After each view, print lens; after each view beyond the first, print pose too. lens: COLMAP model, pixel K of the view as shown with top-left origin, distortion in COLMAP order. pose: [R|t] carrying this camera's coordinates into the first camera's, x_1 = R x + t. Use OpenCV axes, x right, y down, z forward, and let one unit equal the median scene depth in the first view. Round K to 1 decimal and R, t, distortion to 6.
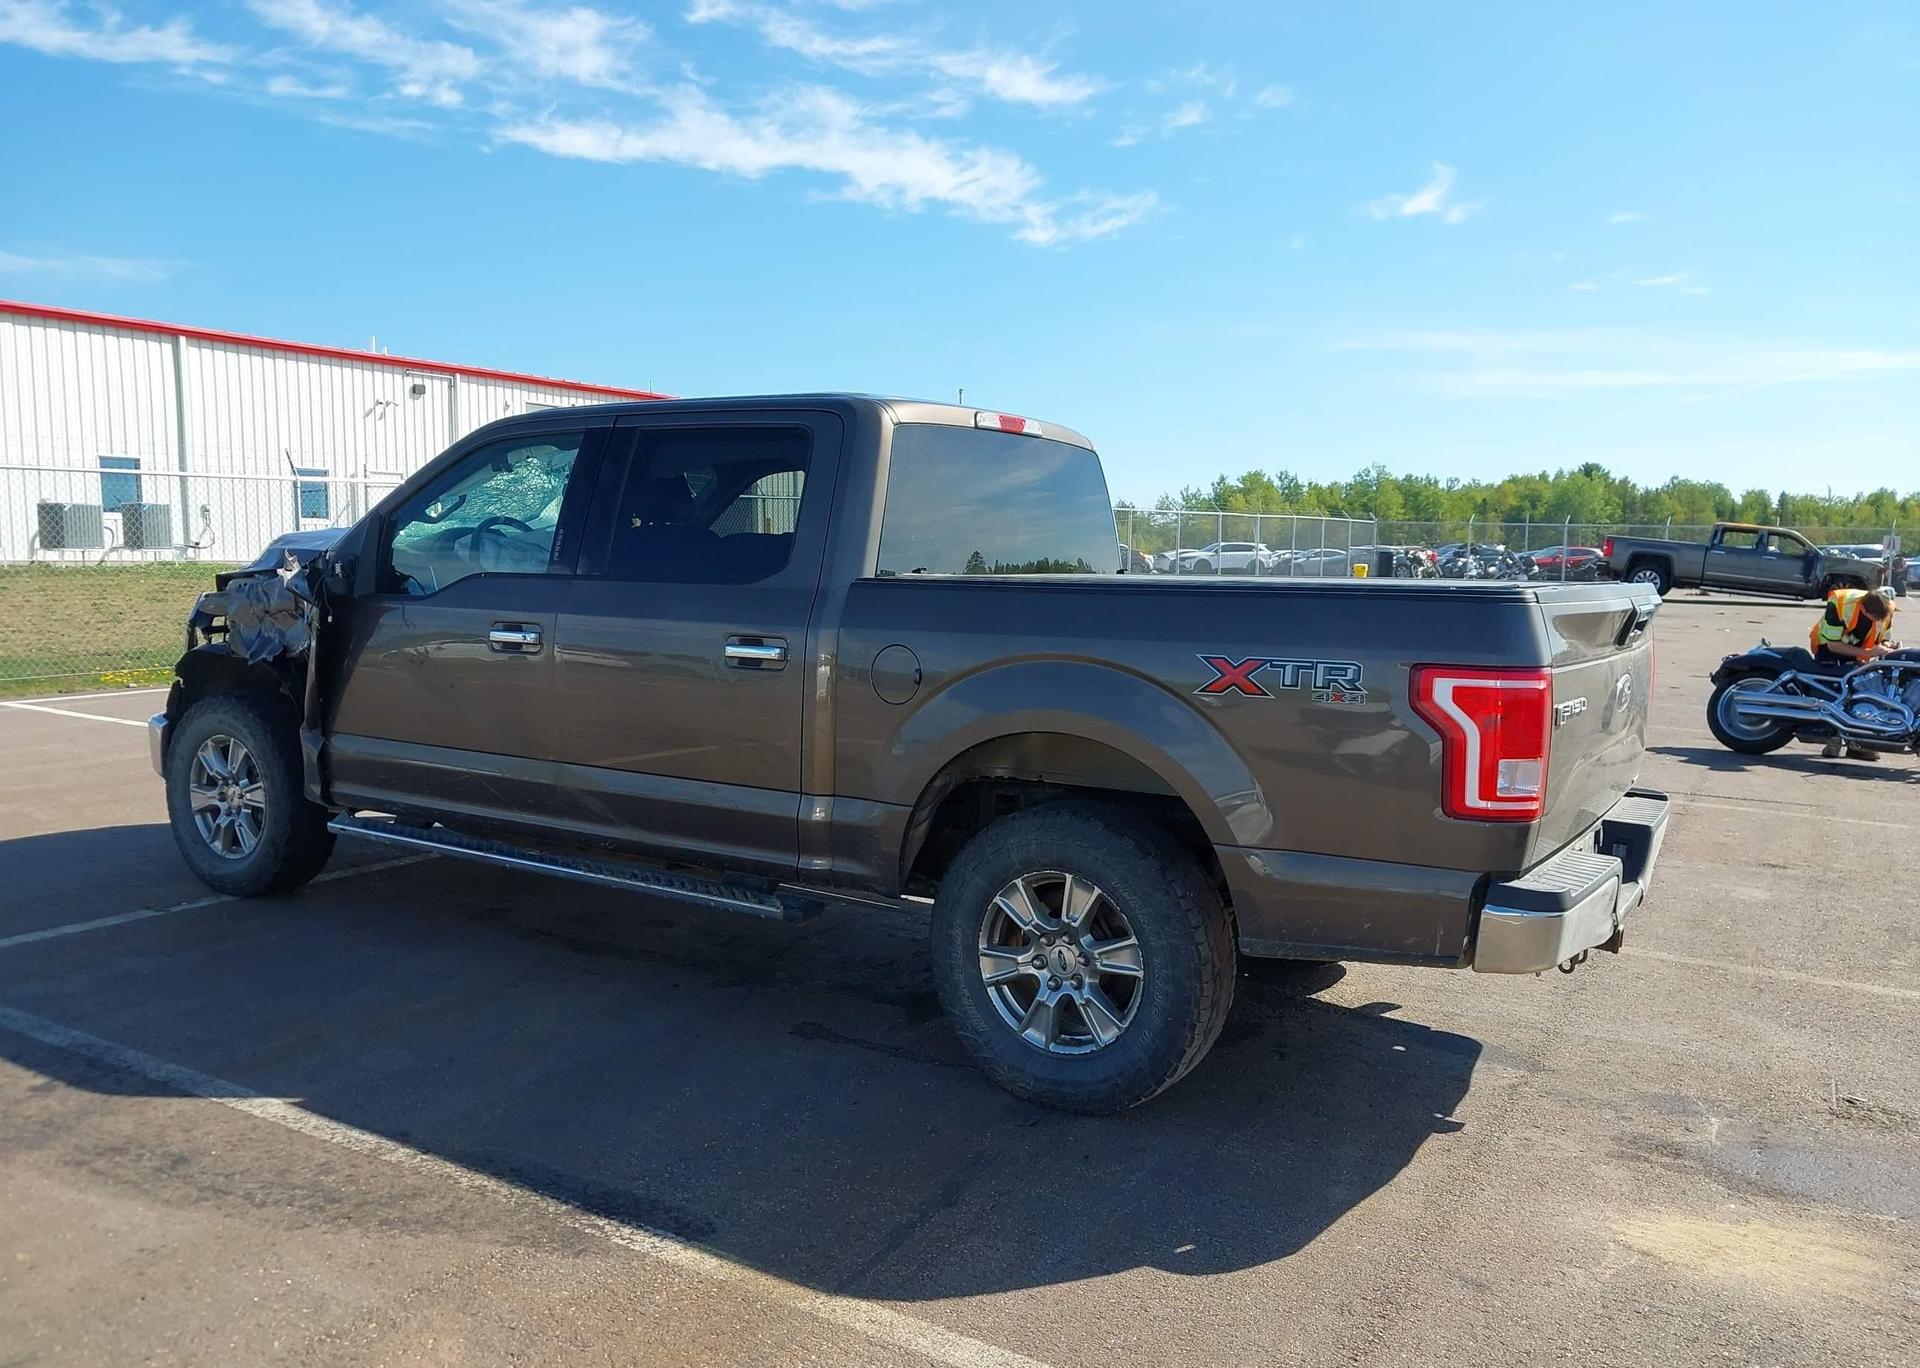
lens RADIAL K [[1530.3, 0, 918.8], [0, 1530.3, 679.7], [0, 0, 1]] dist [0.002887, 0.001632]
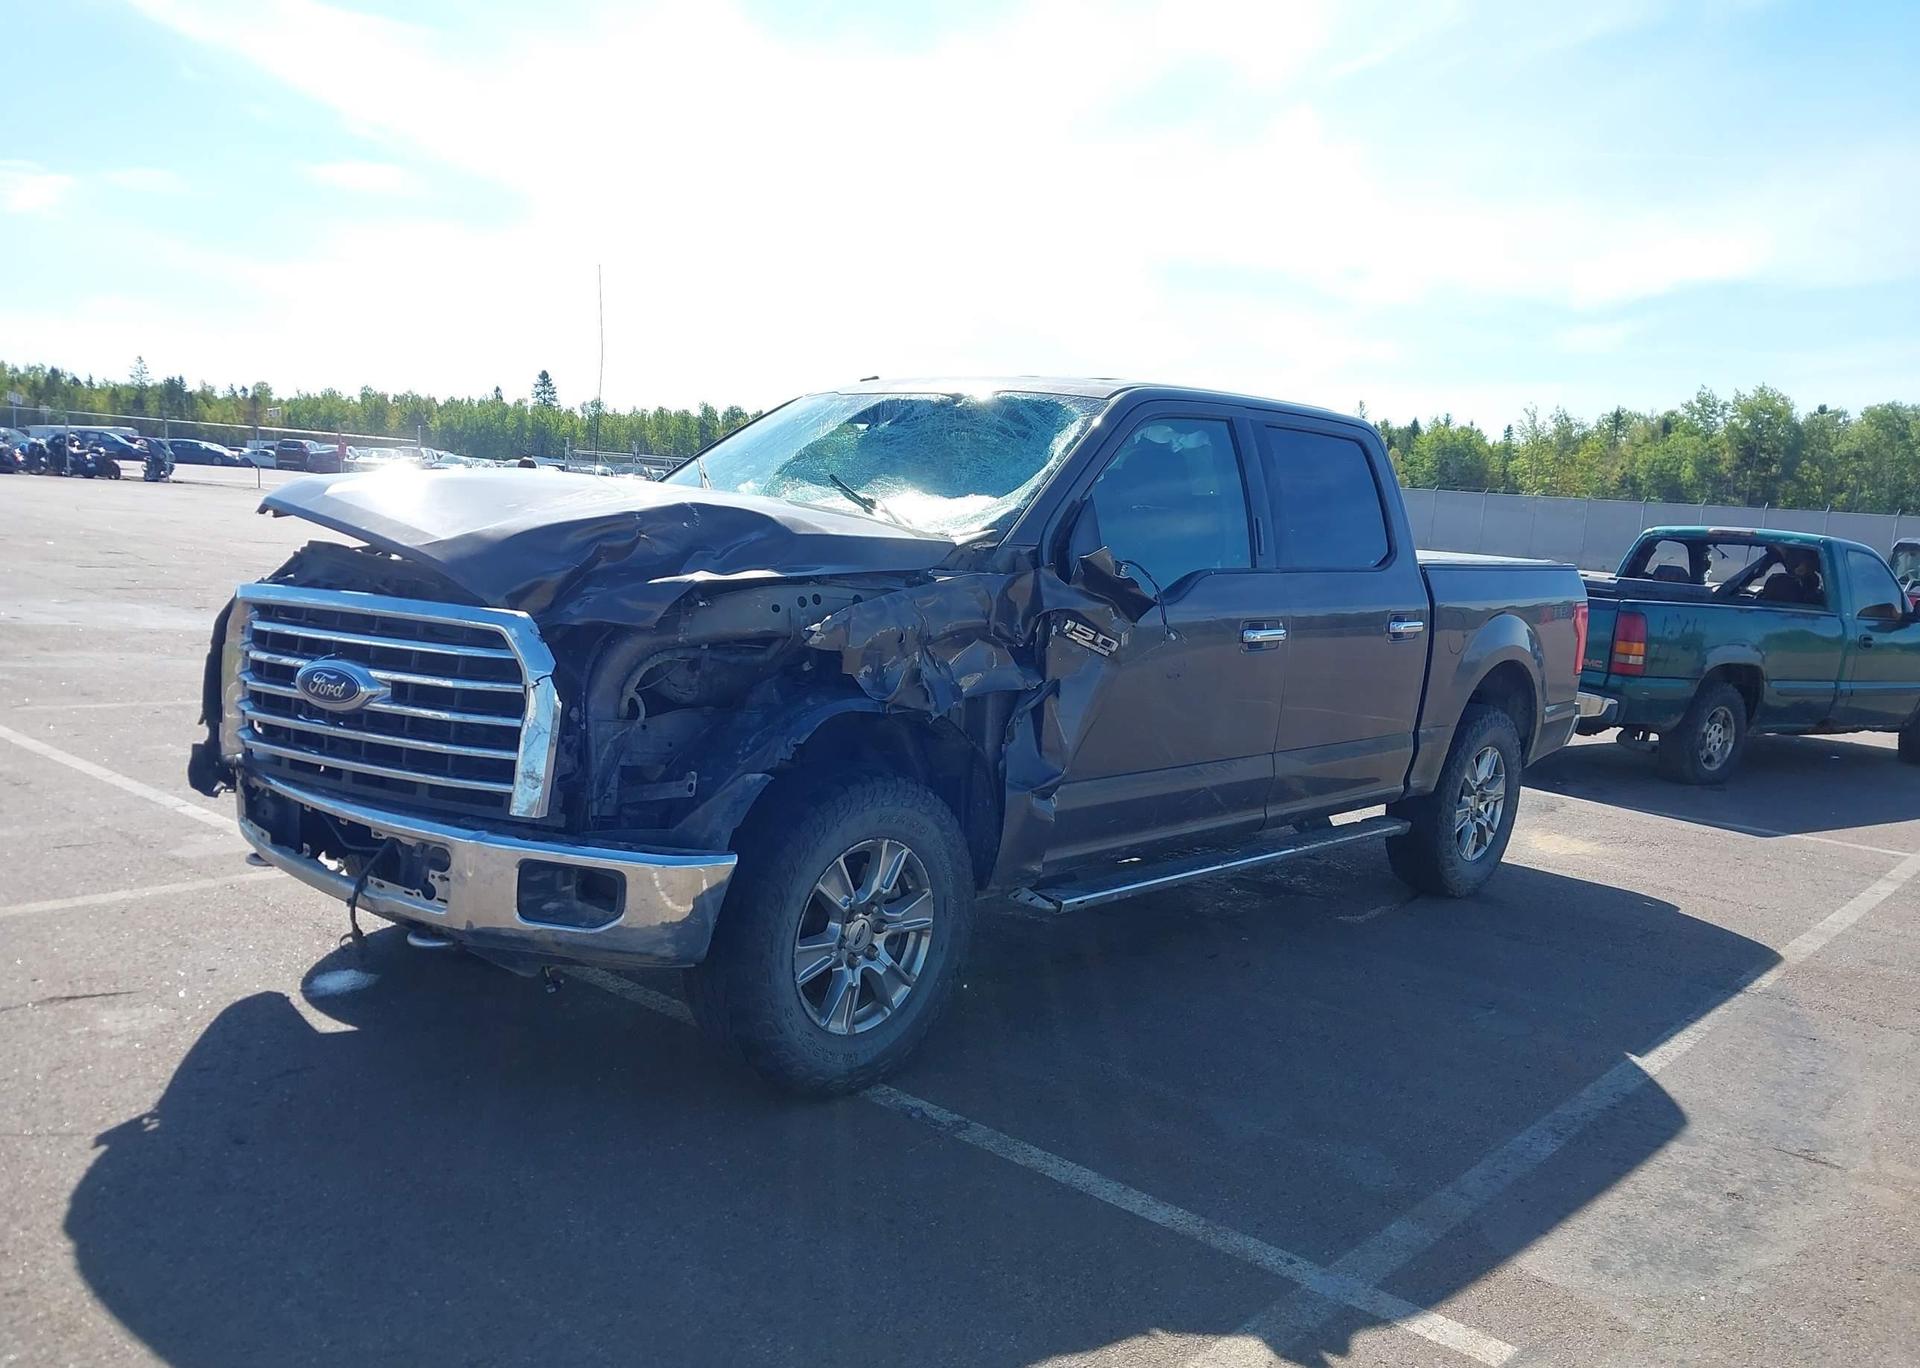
lens RADIAL K [[1527.0, 0, 929.5], [0, 1527.0, 655.5], [0, 0, 1]] dist [0.015474, -0.006162]
pose [[0.171761, -0.109747, 0.979007, -1.265646], [0.026977, 0.993927, 0.106686, -0.127293], [-0.984769, 0.008086, 0.173678, 1.042306]]
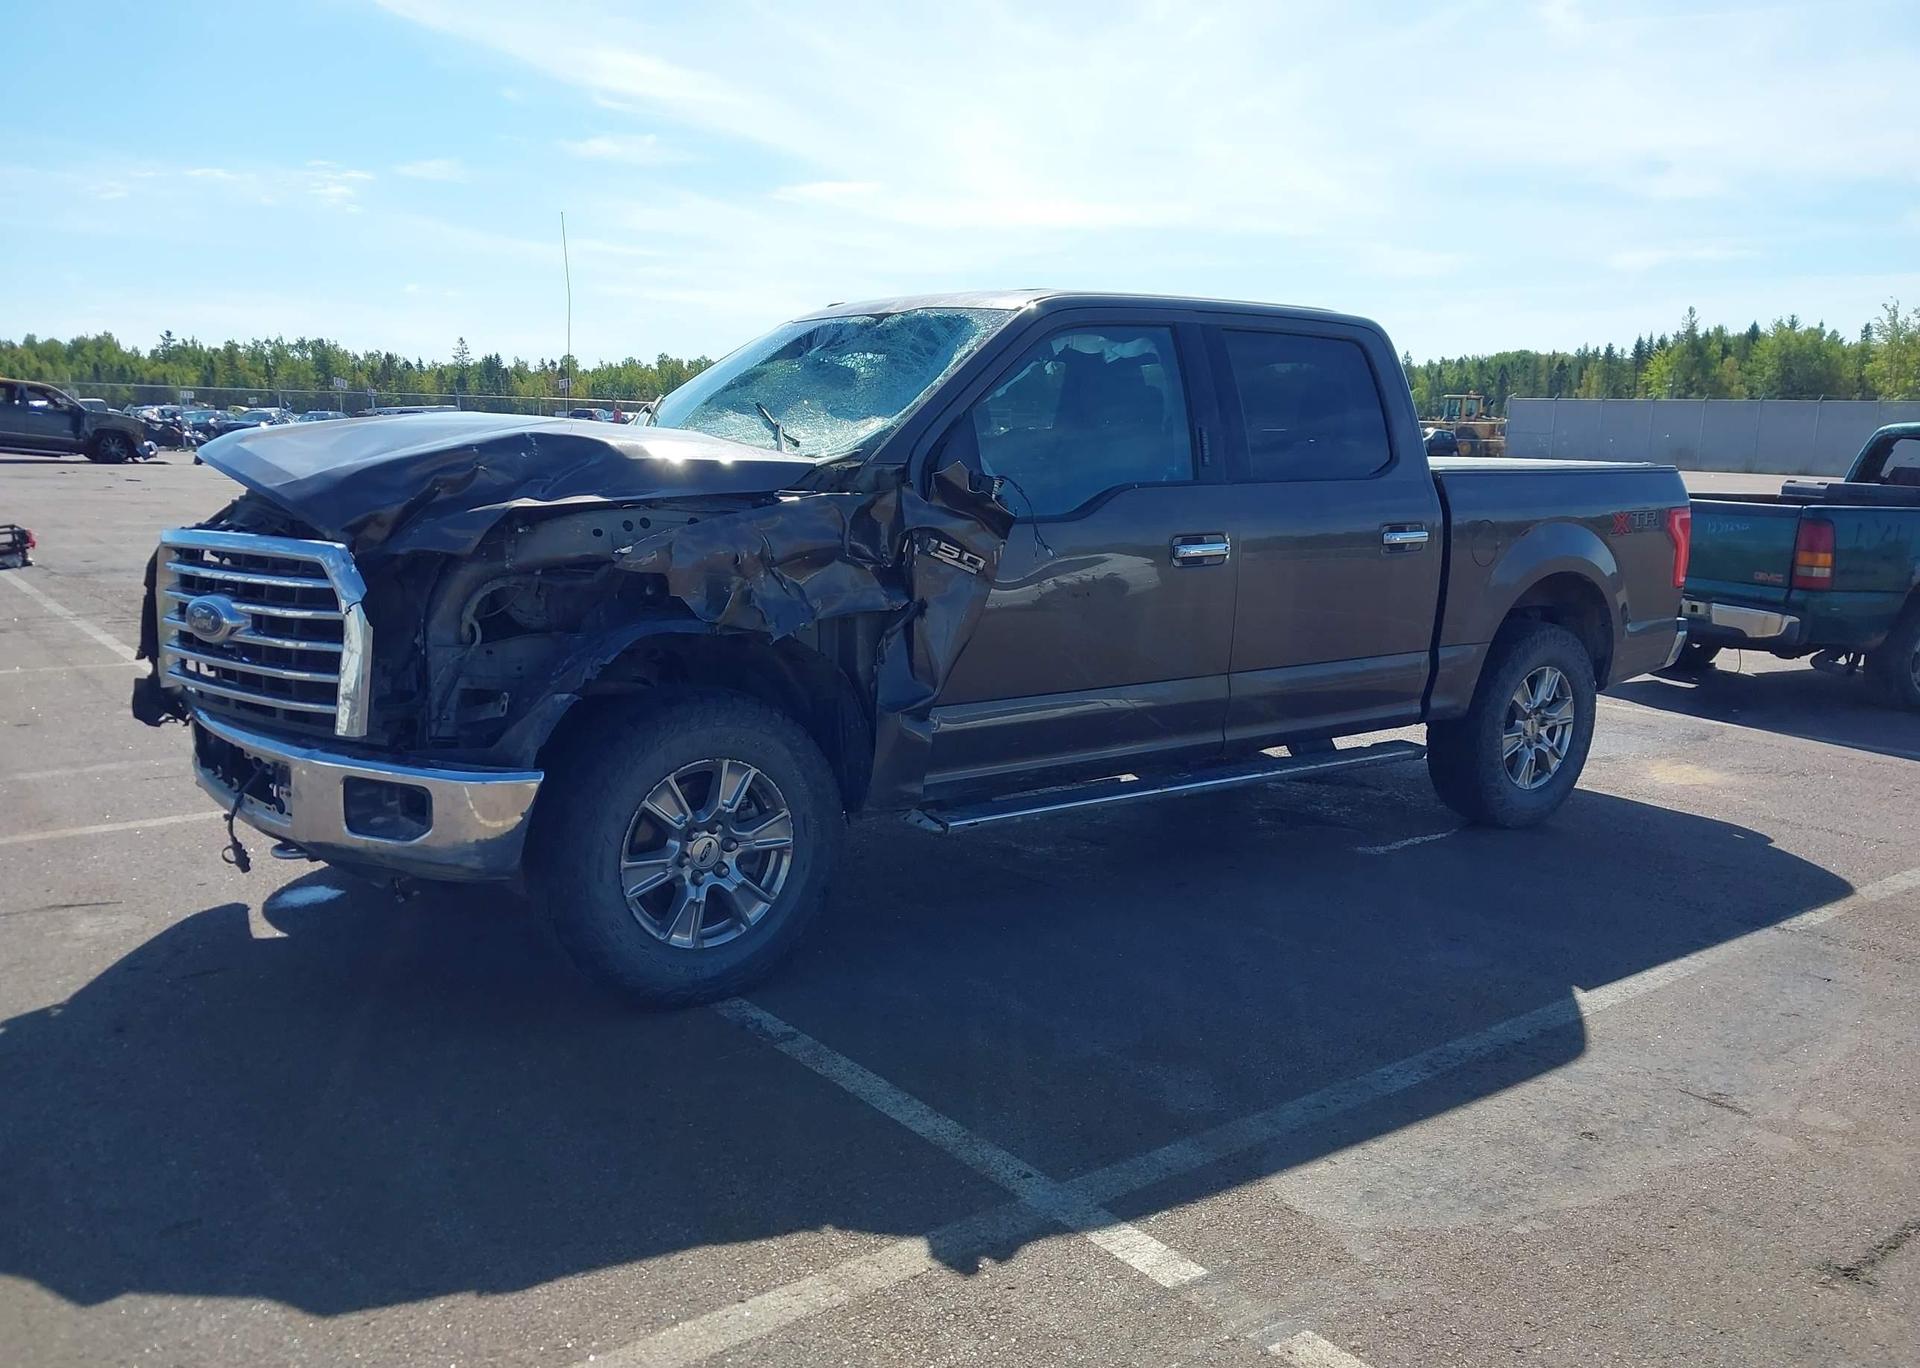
lens RADIAL K [[1530.3, 0, 918.8], [0, 1530.3, 679.7], [0, 0, 1]] dist [0.002887, 0.001632]
pose [[0.354649, -0.163606, 0.920574, -1.204452], [0.072610, 0.986418, 0.147335, -0.101758], [-0.932176, 0.014591, 0.361712, 0.824334]]
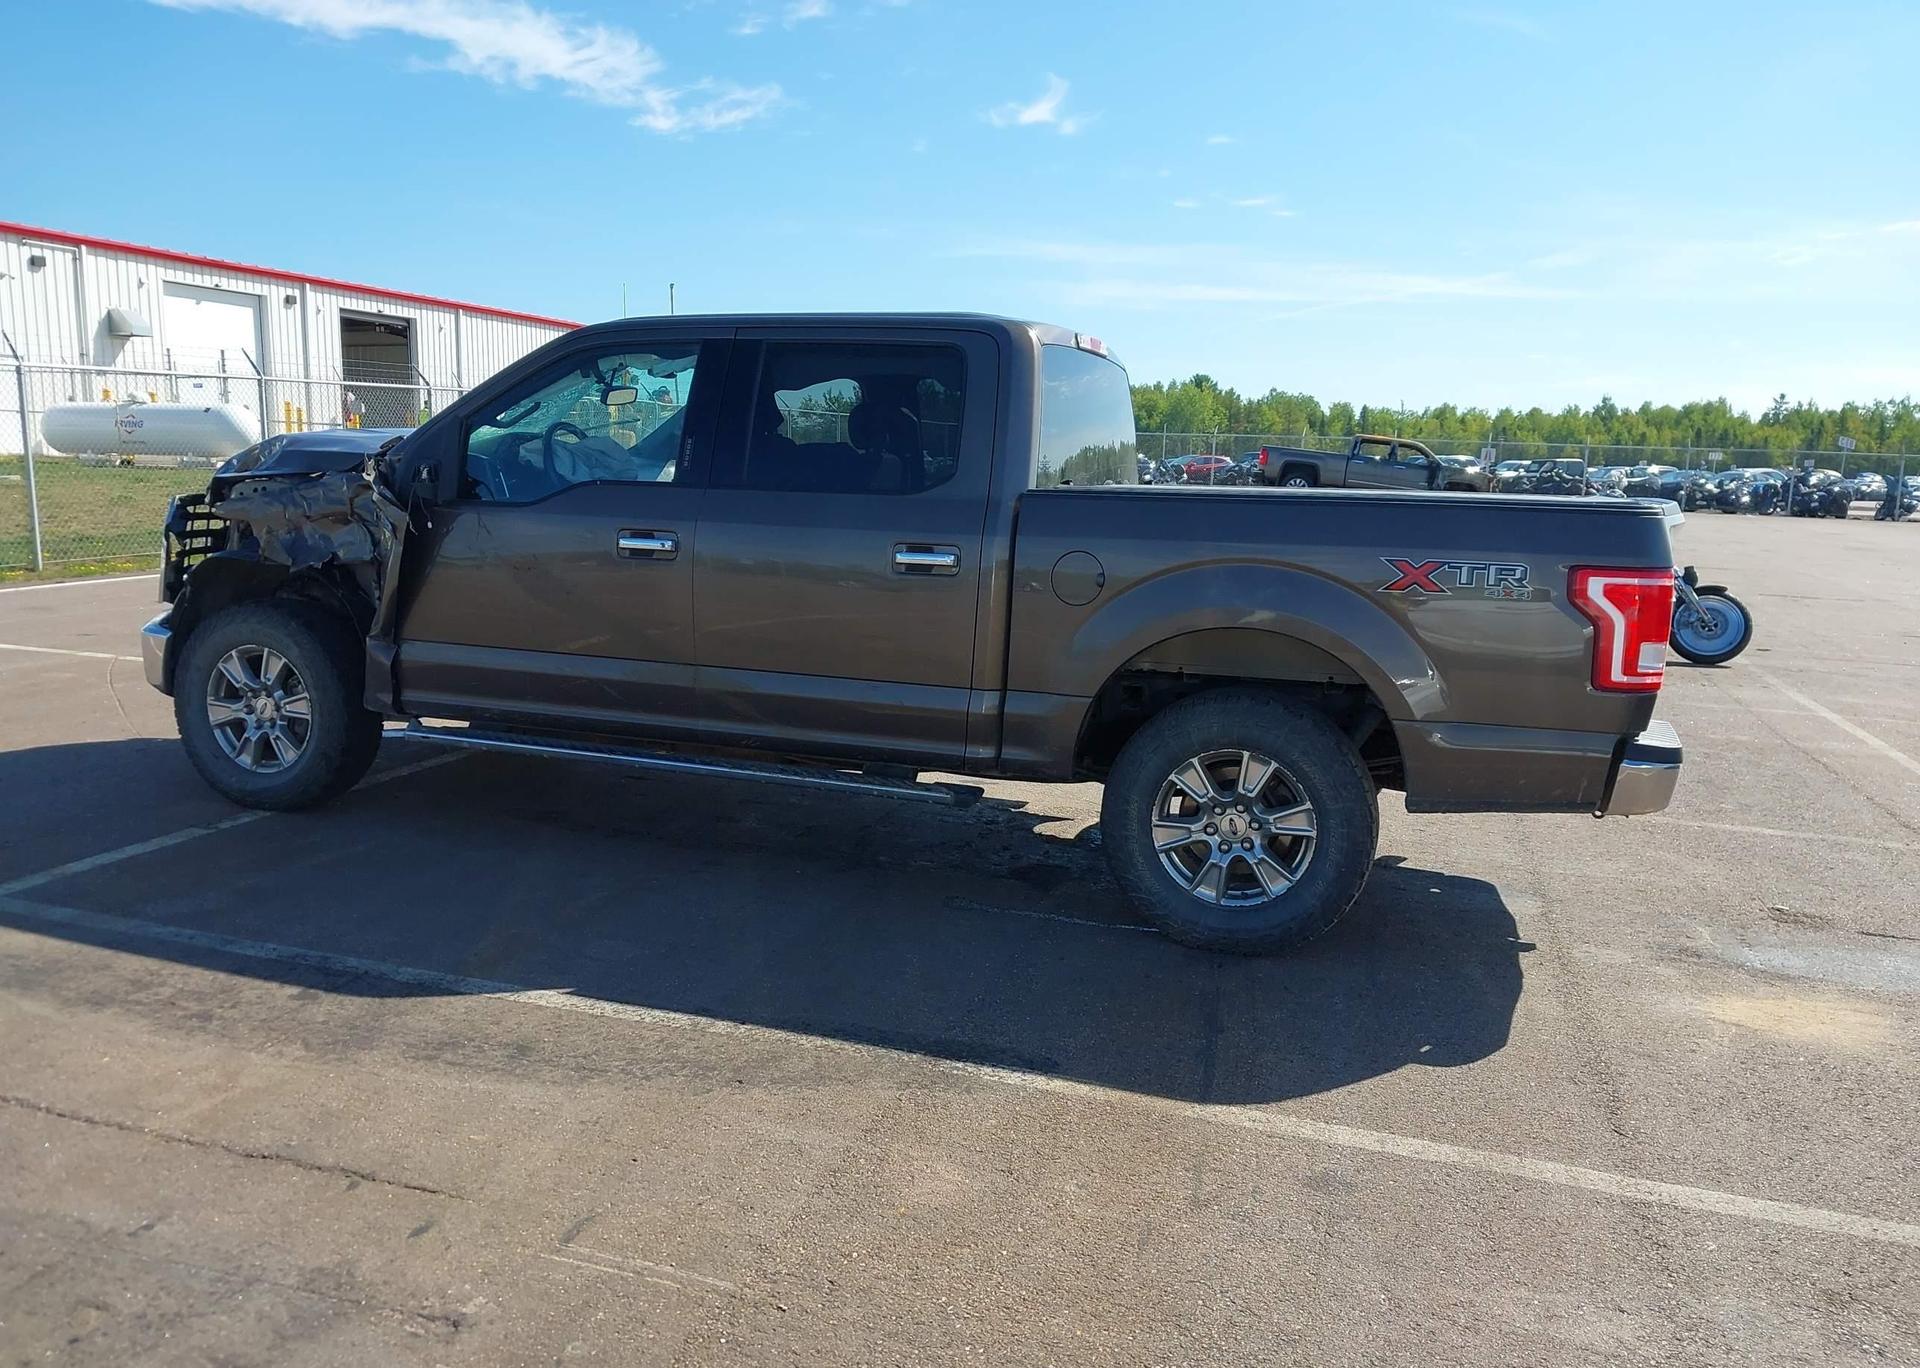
lens RADIAL K [[1530.3, 0, 918.8], [0, 1530.3, 679.7], [0, 0, 1]] dist [0.002887, 0.001632]
pose [[0.971781, -0.022011, 0.234854, -0.328779], [0.006870, 0.997855, 0.065098, -0.002863], [-0.235784, -0.061647, 0.969848, -0.046096]]
